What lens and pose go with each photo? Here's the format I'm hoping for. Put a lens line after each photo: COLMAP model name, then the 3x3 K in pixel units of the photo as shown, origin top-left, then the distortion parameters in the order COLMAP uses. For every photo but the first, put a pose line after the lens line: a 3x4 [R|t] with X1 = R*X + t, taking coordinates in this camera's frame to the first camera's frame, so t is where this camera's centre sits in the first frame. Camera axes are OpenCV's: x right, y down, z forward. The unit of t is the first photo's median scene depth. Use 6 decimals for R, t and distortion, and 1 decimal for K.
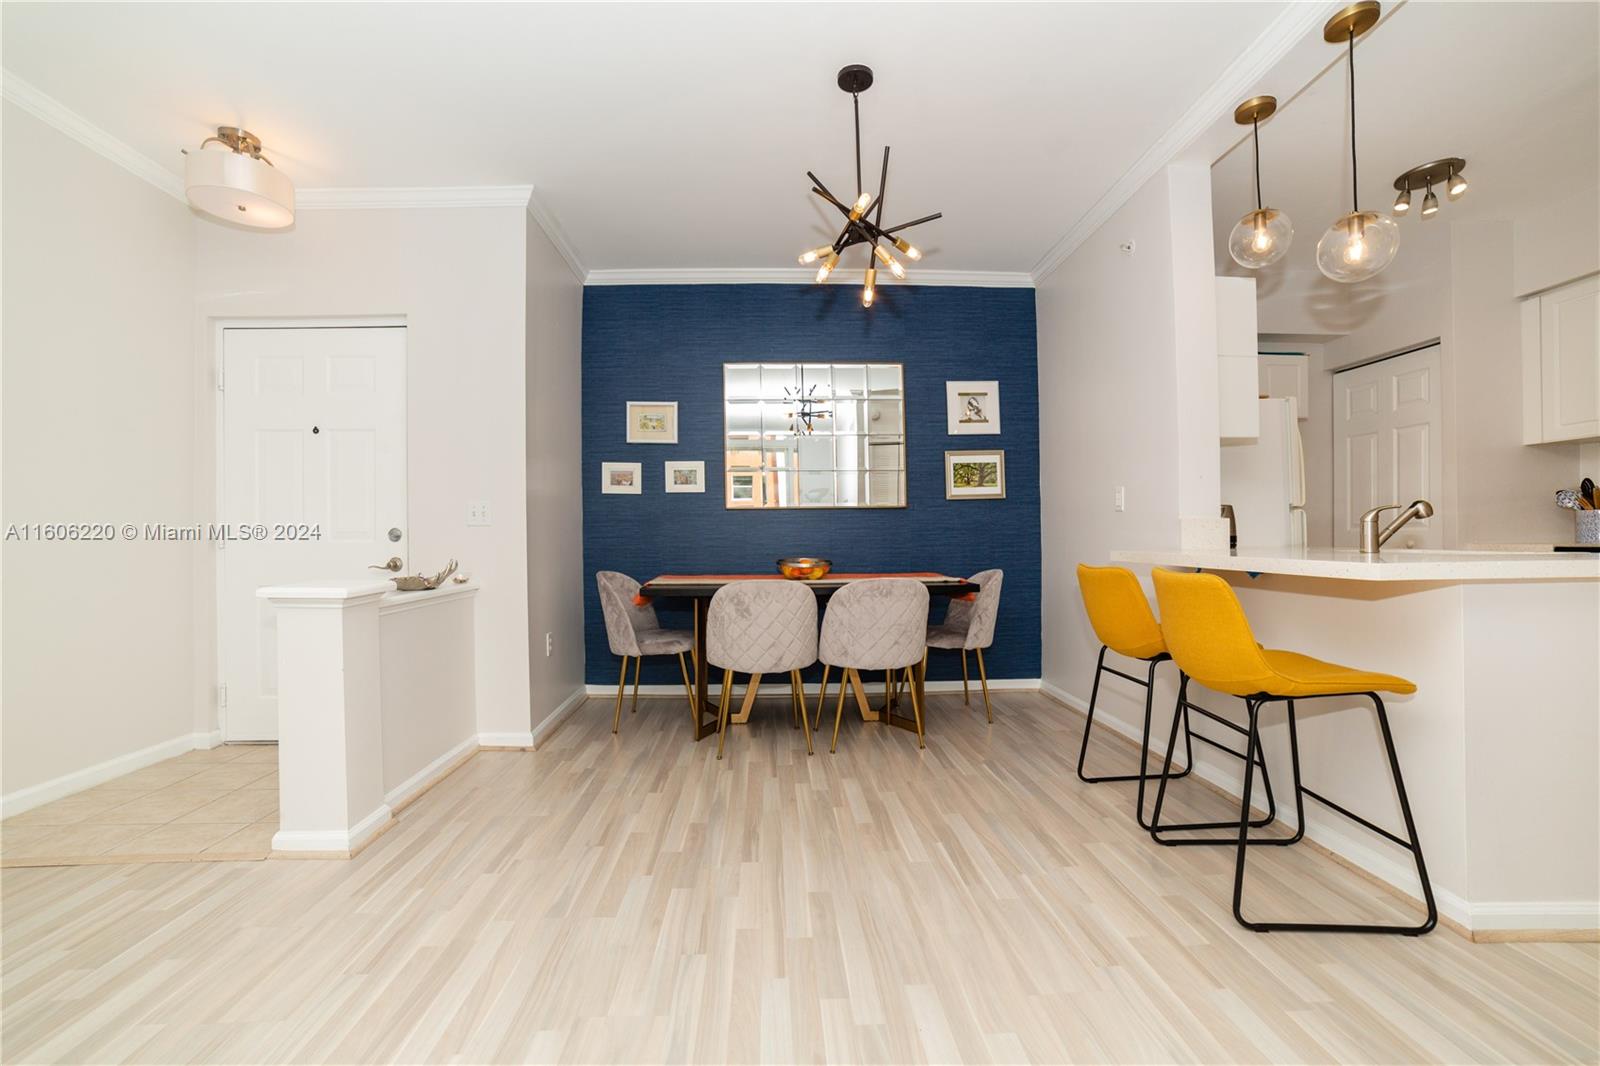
lens RADIAL K [[689.8, 0, 763.2], [0, 689.8, 531.4], [0, 0, 1]] dist [-0.099126, 0.030899]
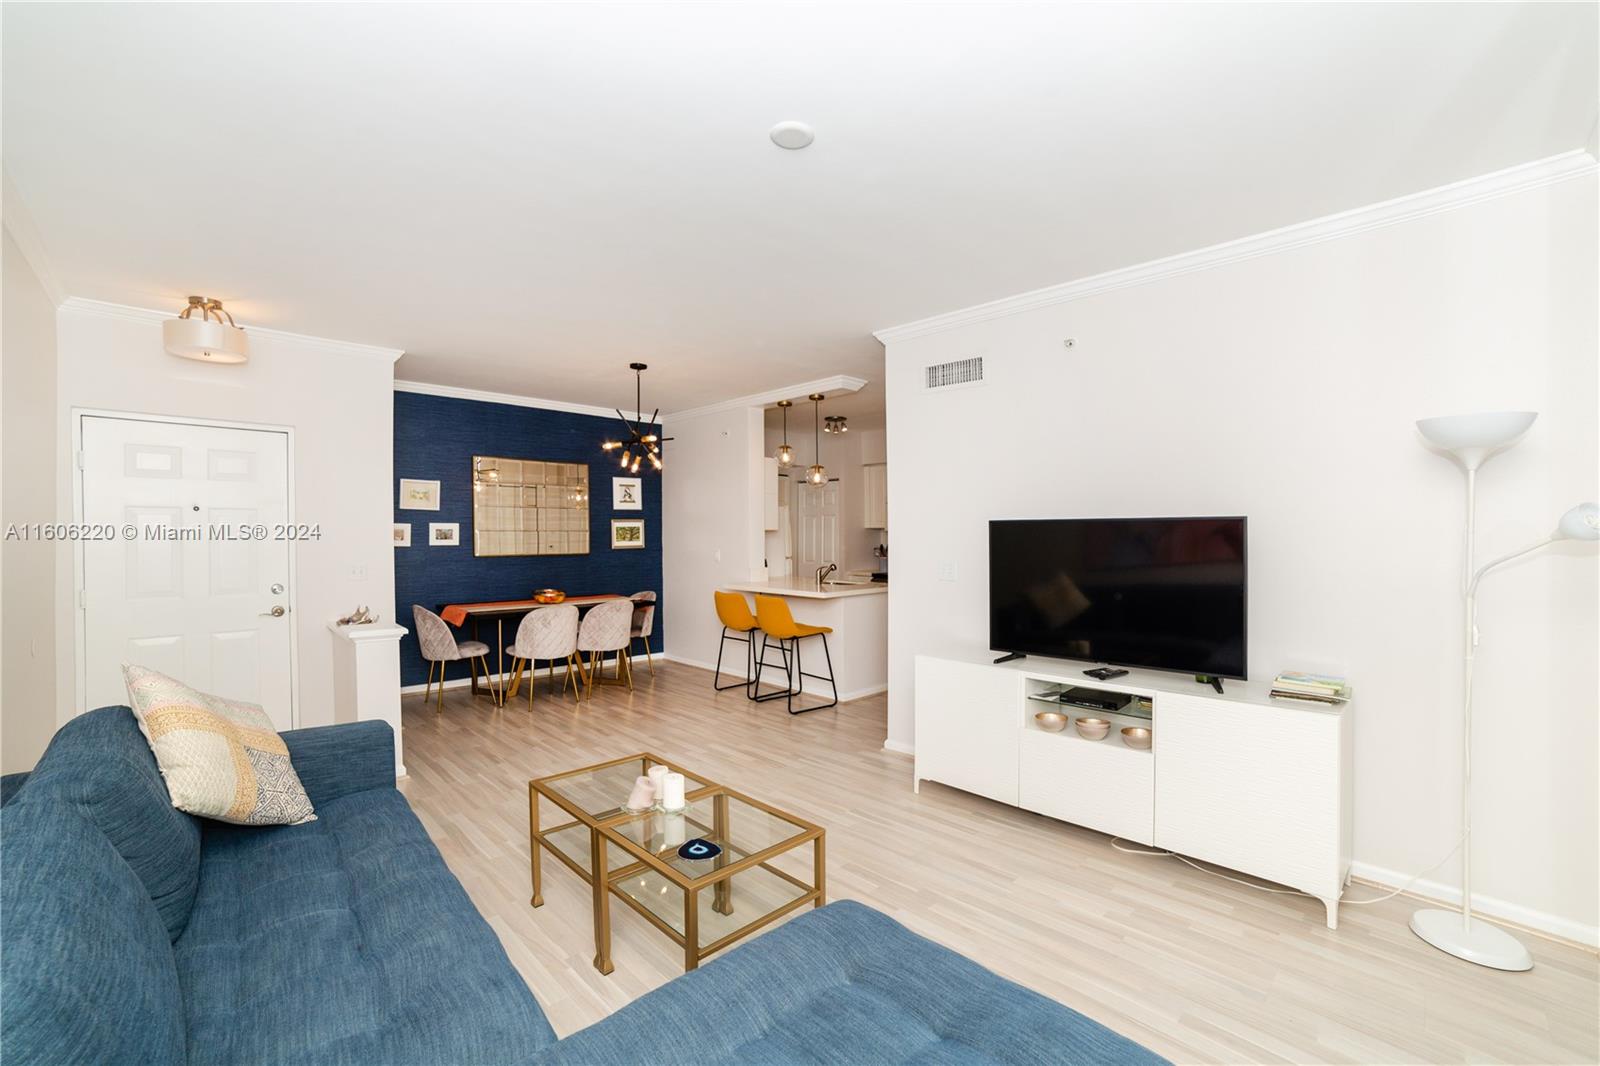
lens RADIAL K [[670.0, 0, 765.3], [0, 670.0, 503.4], [0, 0, 1]] dist [-0.029794, 0.029989]
pose [[0.761174, 0.035258, 0.647589, -0.603534], [-0.006514, 0.998886, -0.046727, -0.099553], [-0.648516, 0.031349, 0.760556, -0.571659]]
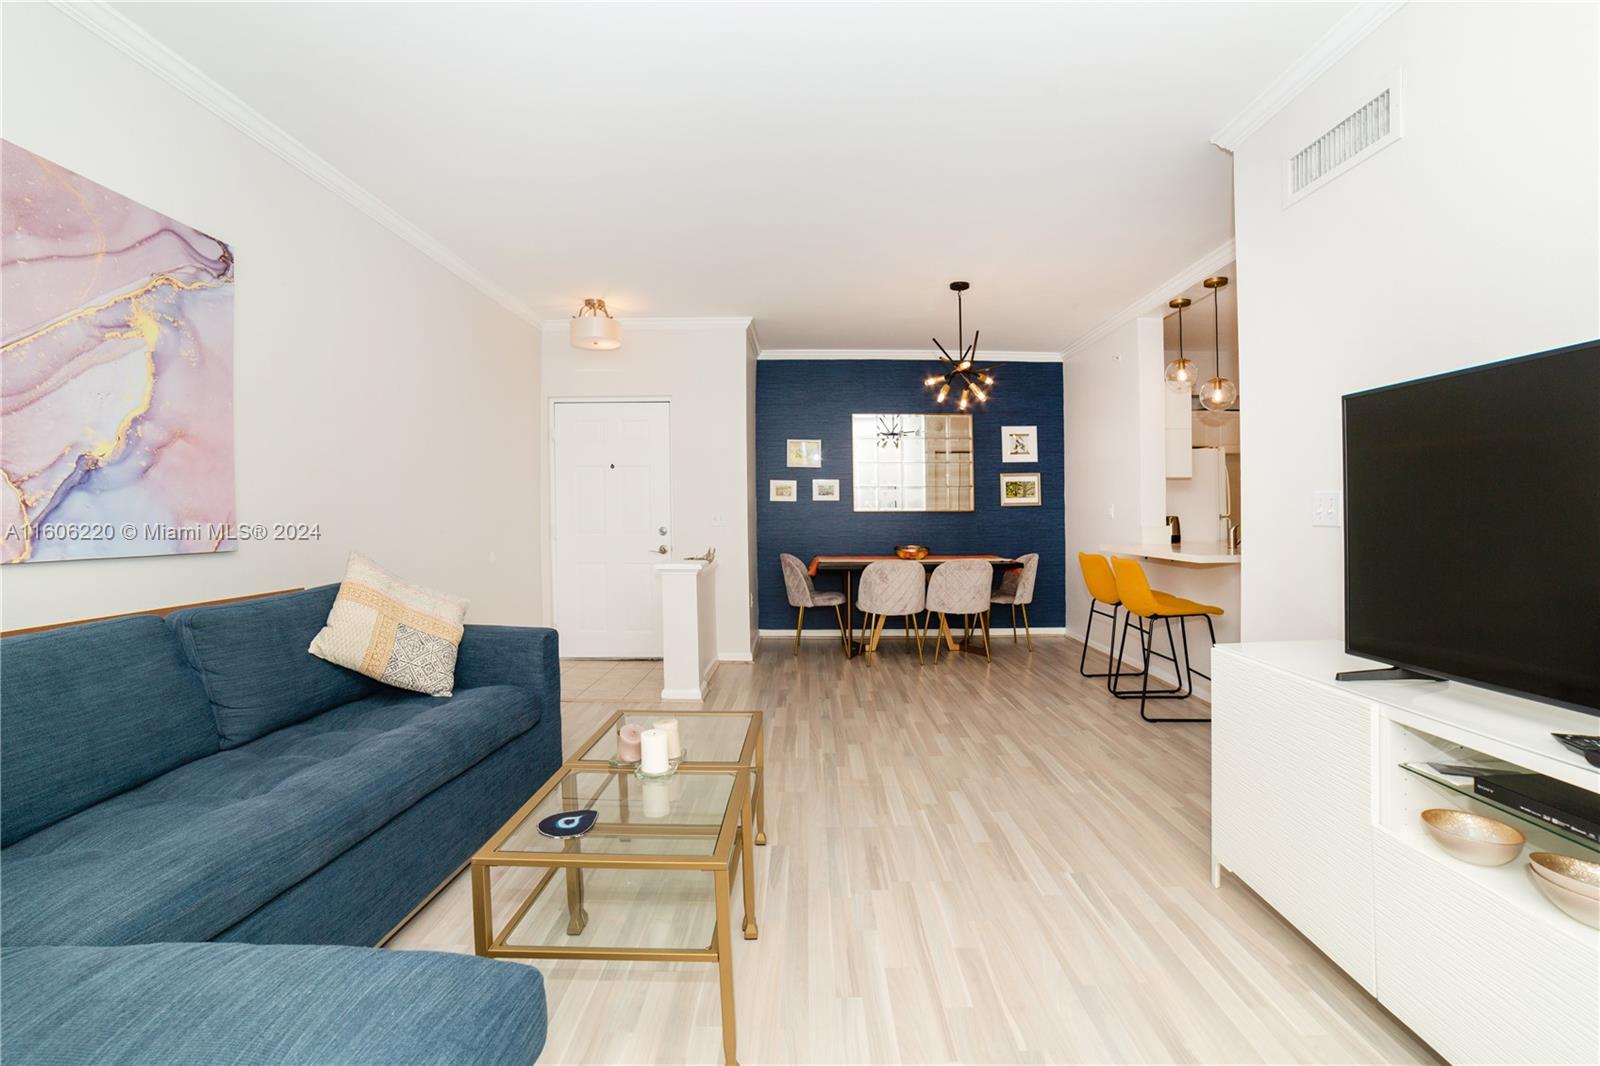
lens RADIAL K [[658.6, 0, 809.0], [0, 658.6, 501.1], [0, 0, 1]] dist [-0.062069, 0.028371]
pose [[0.999937, 0.004157, -0.010467, -0.162619], [-0.004296, 0.999902, -0.013332, -0.043780], [0.010410, 0.013376, 0.999856, -0.516756]]
